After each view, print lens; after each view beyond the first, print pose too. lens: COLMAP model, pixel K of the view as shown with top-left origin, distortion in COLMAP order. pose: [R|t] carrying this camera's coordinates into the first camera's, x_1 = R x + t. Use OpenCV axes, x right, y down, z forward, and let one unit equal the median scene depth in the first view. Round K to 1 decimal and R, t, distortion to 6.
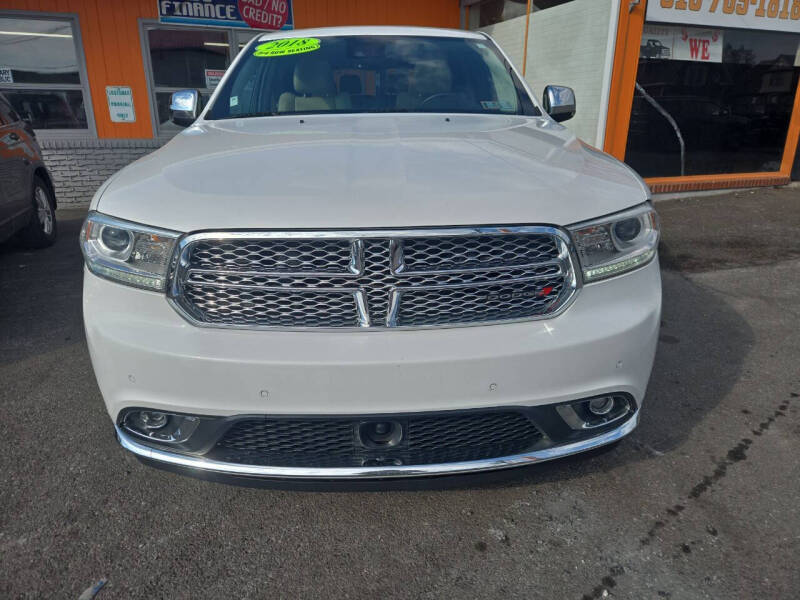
lens RADIAL K [[541.9, 0, 398.7], [0, 541.9, 295.9], [0, 0, 1]] dist [0.057450, -0.045750]
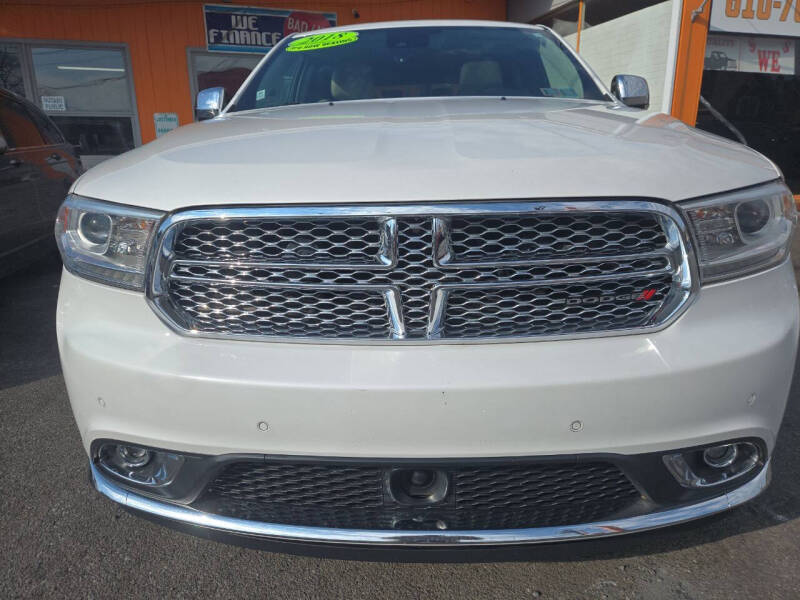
lens RADIAL K [[541.9, 0, 400.8], [0, 541.9, 293.1], [0, 0, 1]] dist [0.057450, -0.045750]
pose [[0.997227, 0.007764, -0.074007, -0.002984], [-0.012481, 0.997905, -0.063487, 0.027170], [0.073359, 0.064235, 0.995235, 0.163829]]
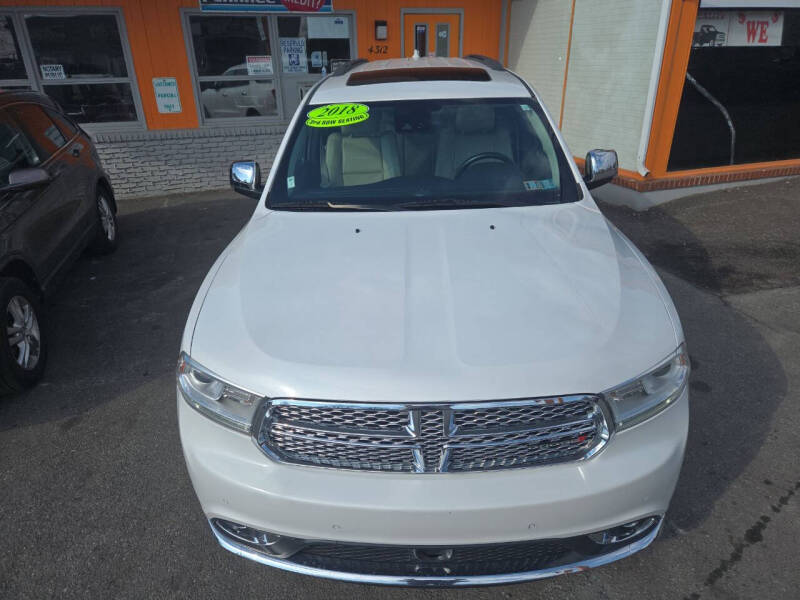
lens RADIAL K [[541.9, 0, 400.3], [0, 541.9, 292.5], [0, 0, 1]] dist [0.057450, -0.045750]
pose [[0.998086, 0.004765, -0.061653, -0.022854], [0.001484, 0.994894, 0.100918, -0.286005], [0.061819, -0.100817, 0.992983, -0.080567]]
